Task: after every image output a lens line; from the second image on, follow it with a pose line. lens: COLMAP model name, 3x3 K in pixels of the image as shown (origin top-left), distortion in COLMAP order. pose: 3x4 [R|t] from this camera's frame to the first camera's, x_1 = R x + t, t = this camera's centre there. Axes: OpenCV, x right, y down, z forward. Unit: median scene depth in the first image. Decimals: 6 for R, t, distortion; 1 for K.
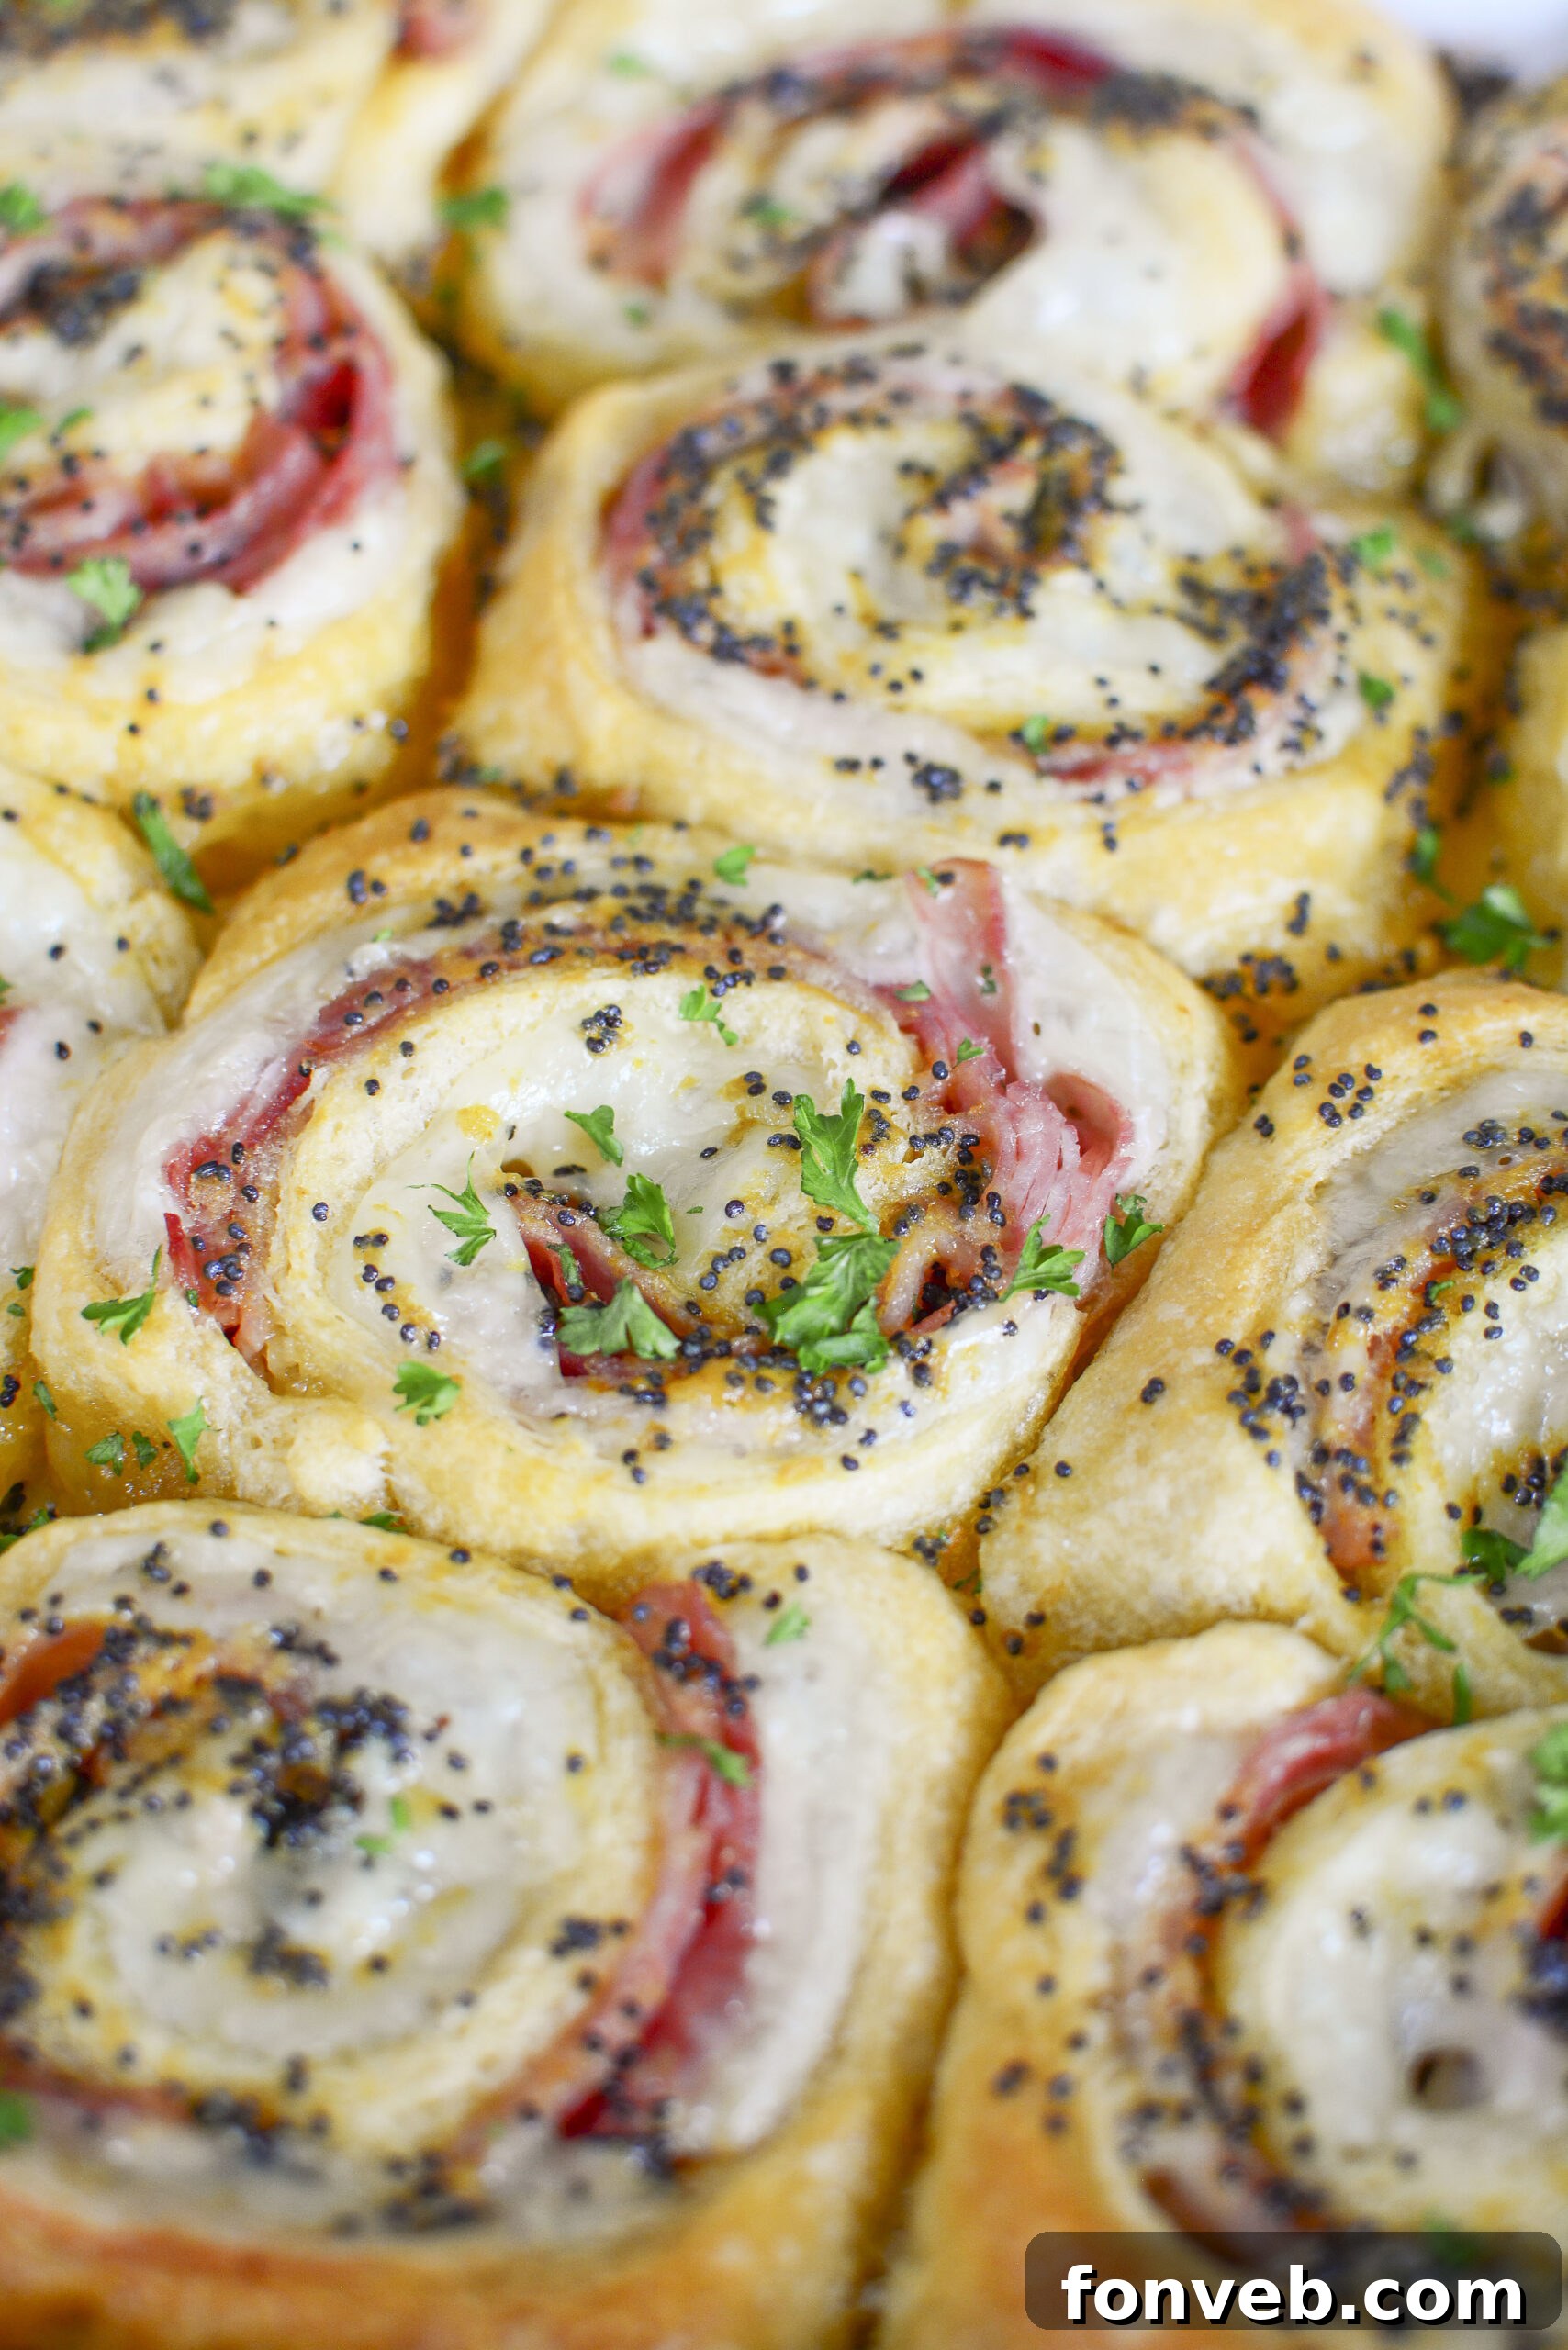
lens RADIAL K [[3790.6, 0, 784.0], [0, 3790.6, 1175.0], [0, 0, 1]] dist [-0.241773, -0.019846]
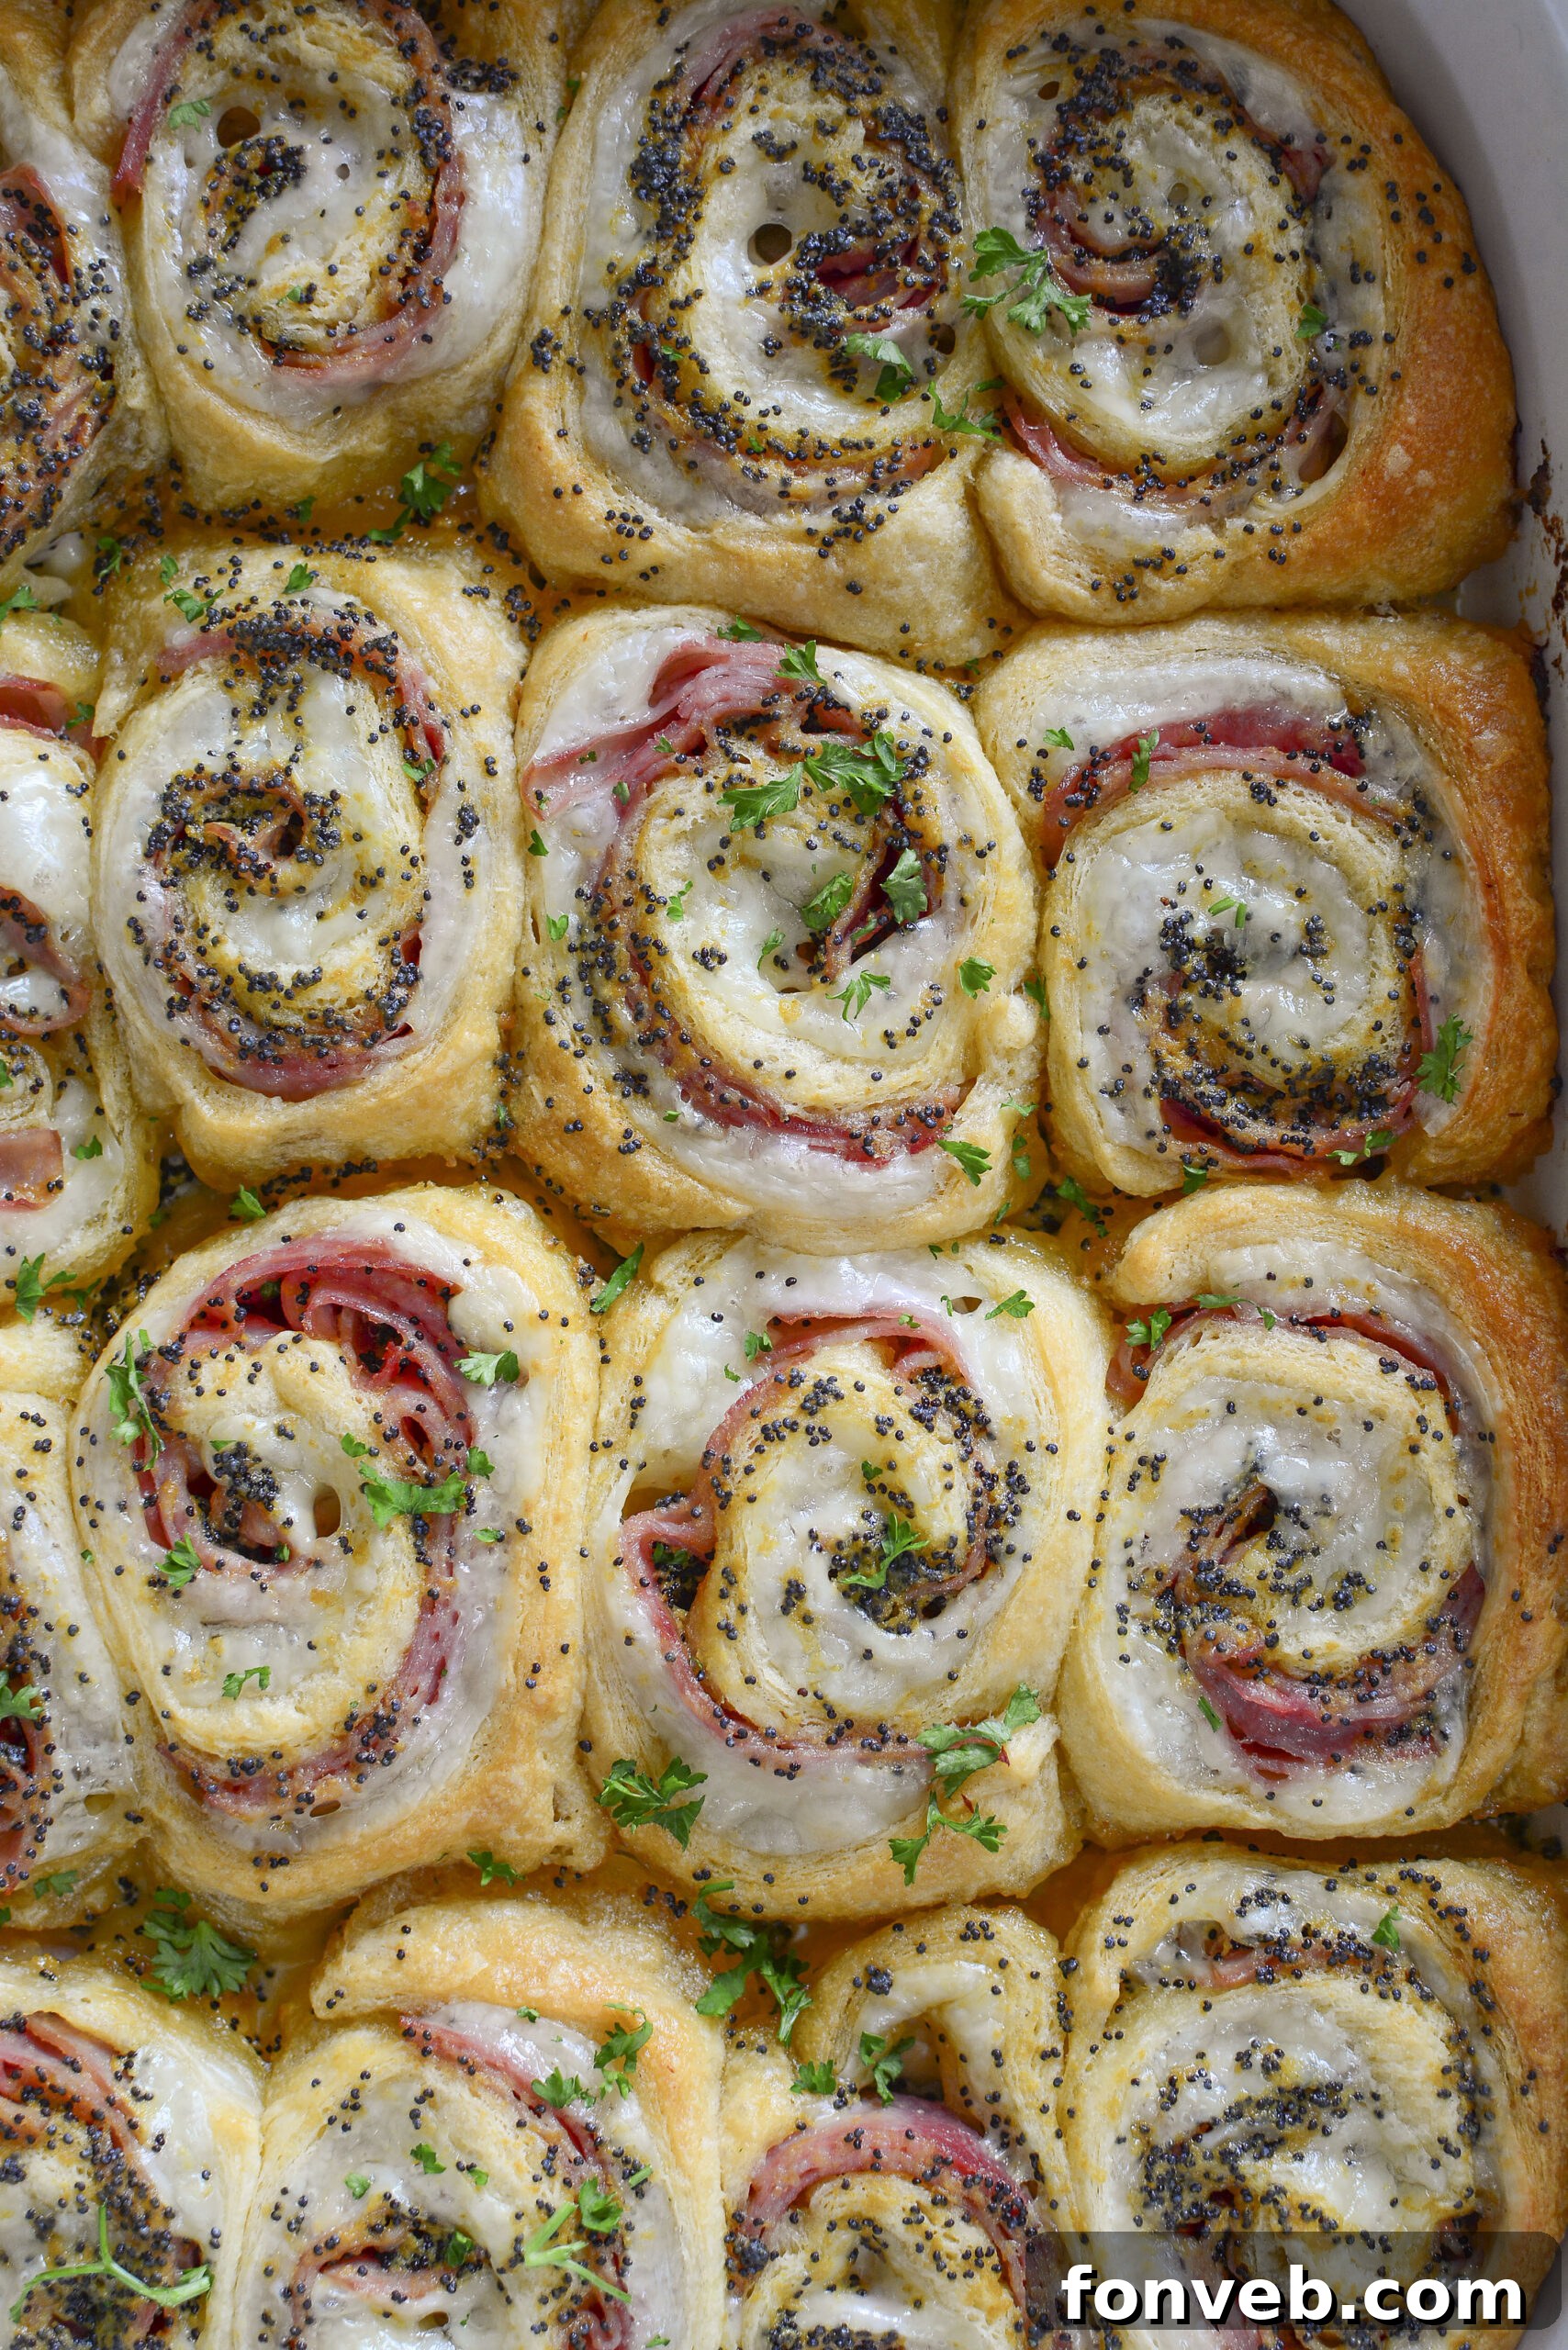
lens RADIAL K [[3668.3, 0, 784.0], [0, 3668.3, 1175.0], [0, 0, 1]] dist [-0.233344, 0.205111]
pose [[-0.283020, -0.959109, 0.003137, -0.158000], [0.832930, -0.244162, 0.496602, -0.861317], [-0.475529, 0.143161, 0.867973, -0.422862]]
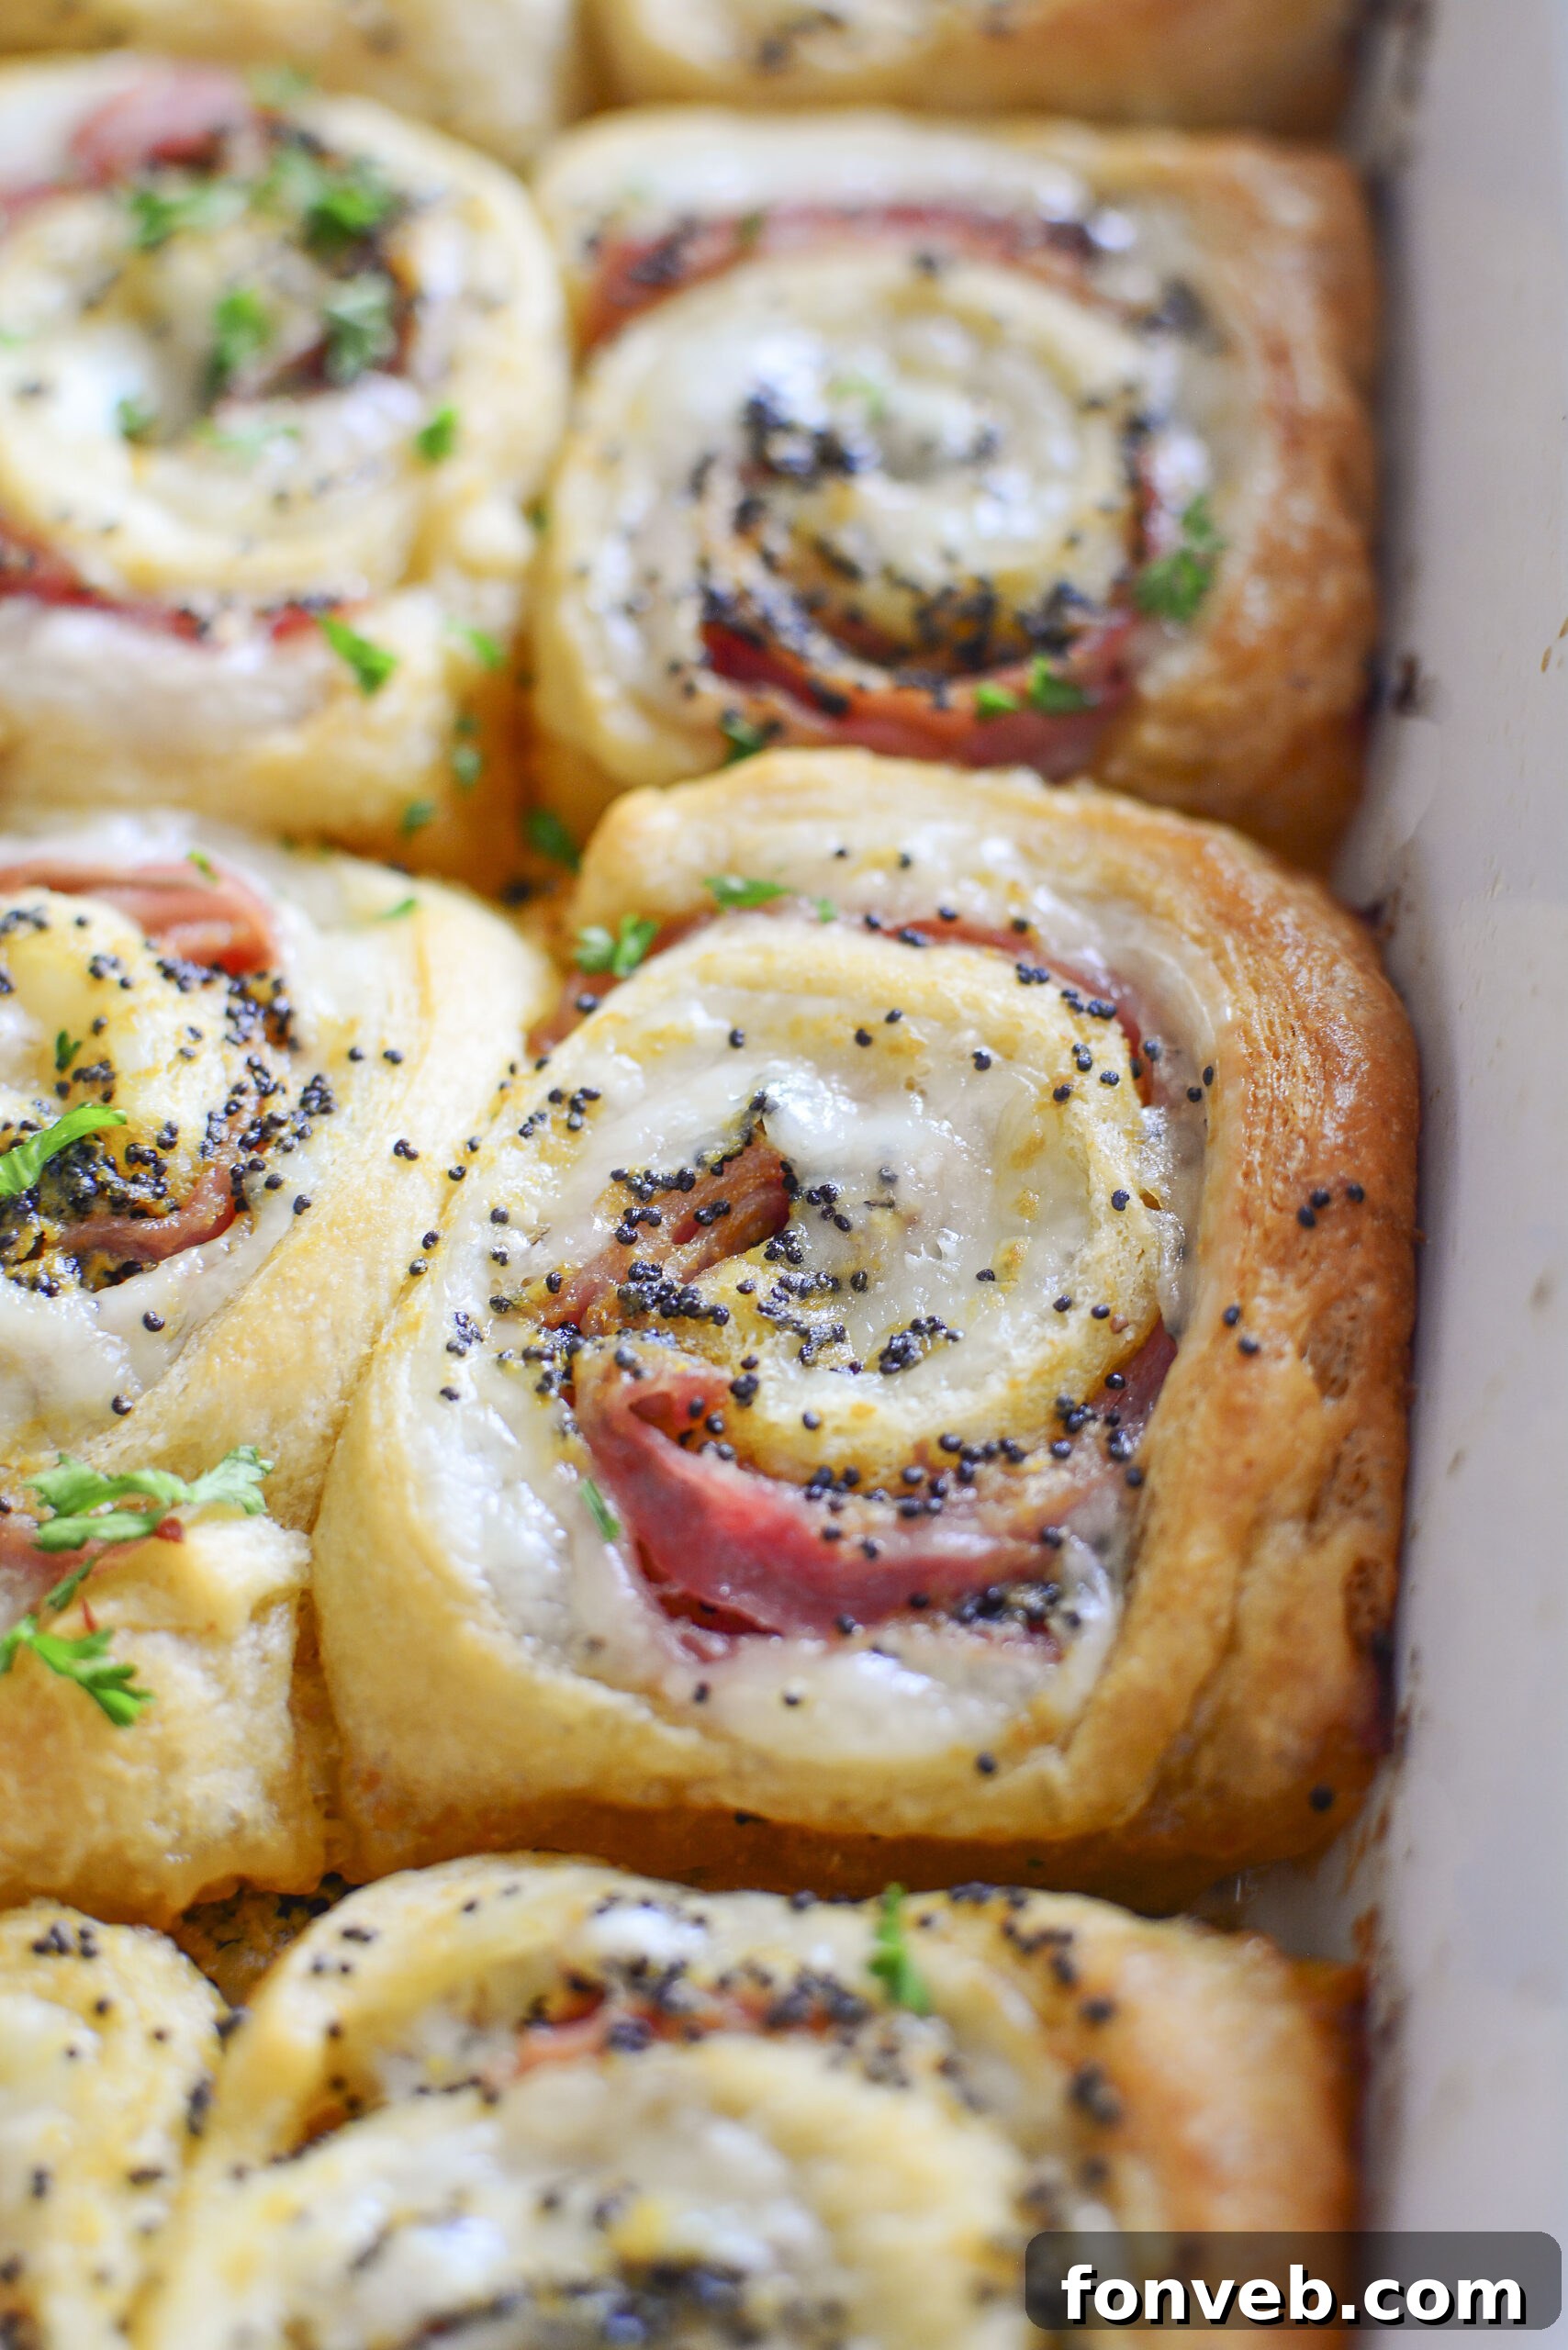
lens RADIAL K [[3790.6, 0, 784.0], [0, 3790.6, 1175.0], [0, 0, 1]] dist [-0.241773, -0.019846]
pose [[-0.139812, -0.817443, 0.558784, -0.857769], [0.855517, 0.184405, 0.483823, -0.329727], [-0.498540, 0.545694, 0.673554, 0.319426]]
